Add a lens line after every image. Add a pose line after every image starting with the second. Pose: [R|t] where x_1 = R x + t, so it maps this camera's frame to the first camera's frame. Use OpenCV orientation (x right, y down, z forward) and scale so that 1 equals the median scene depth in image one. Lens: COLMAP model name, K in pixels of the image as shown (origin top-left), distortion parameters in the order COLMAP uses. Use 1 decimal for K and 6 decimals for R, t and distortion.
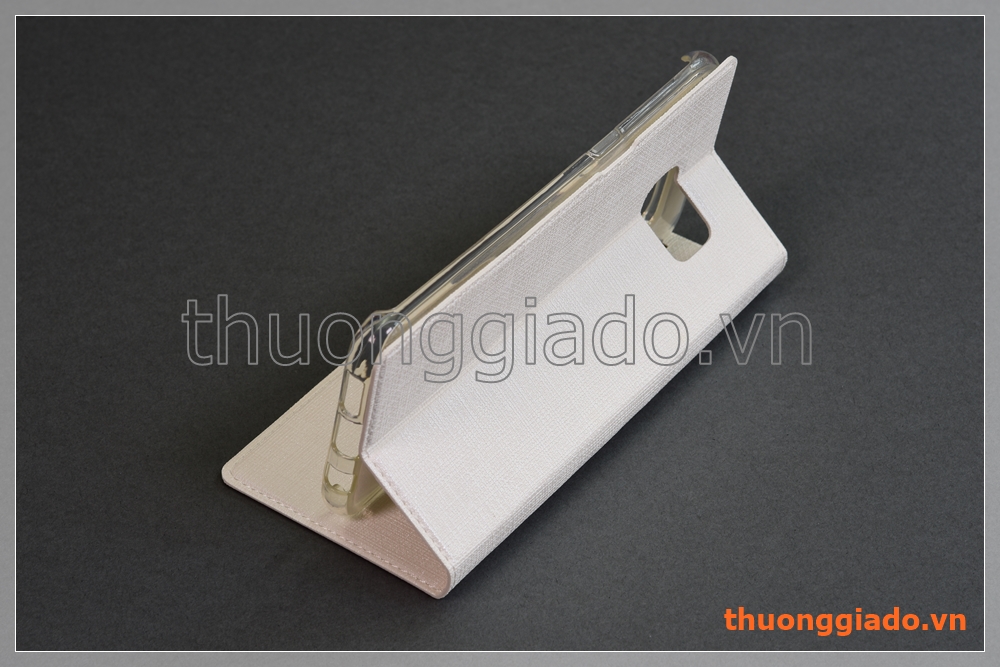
lens RADIAL K [[2680.0, 0, 522.8], [0, 2680.0, 344.9], [0, 0, 1]] dist [-0.028458, 0.000000]
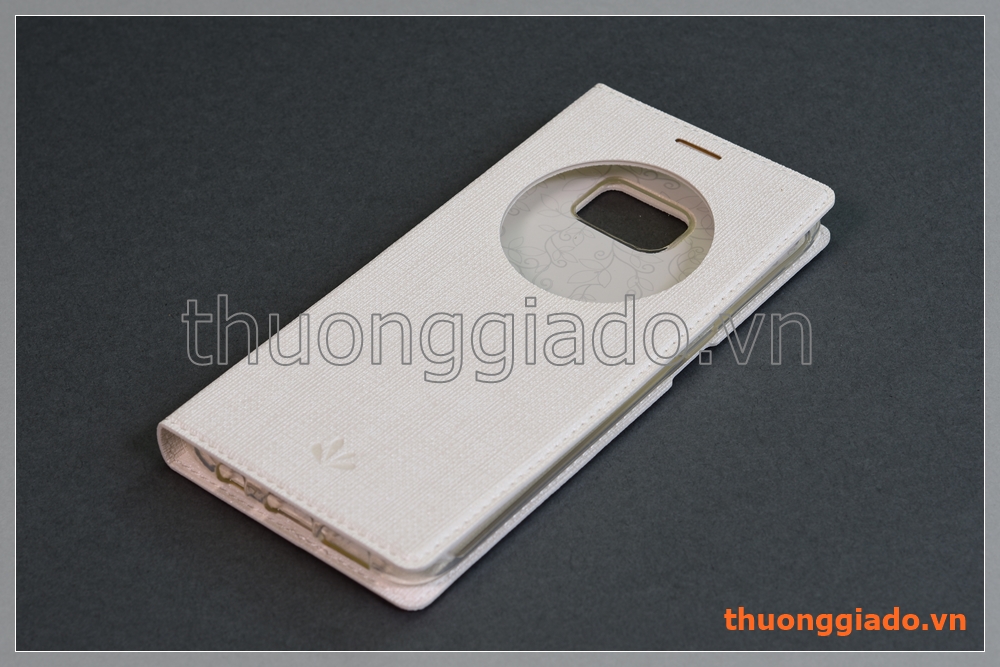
lens RADIAL K [[2680.0, 0, 500.9], [0, 2680.0, 329.3], [0, 0, 1]] dist [-0.028458, 0.000000]
pose [[0.999658, -0.008042, -0.024896, -0.028465], [0.008497, 0.999798, 0.018237, -0.002120], [0.024744, -0.018442, 0.999524, 0.143561]]
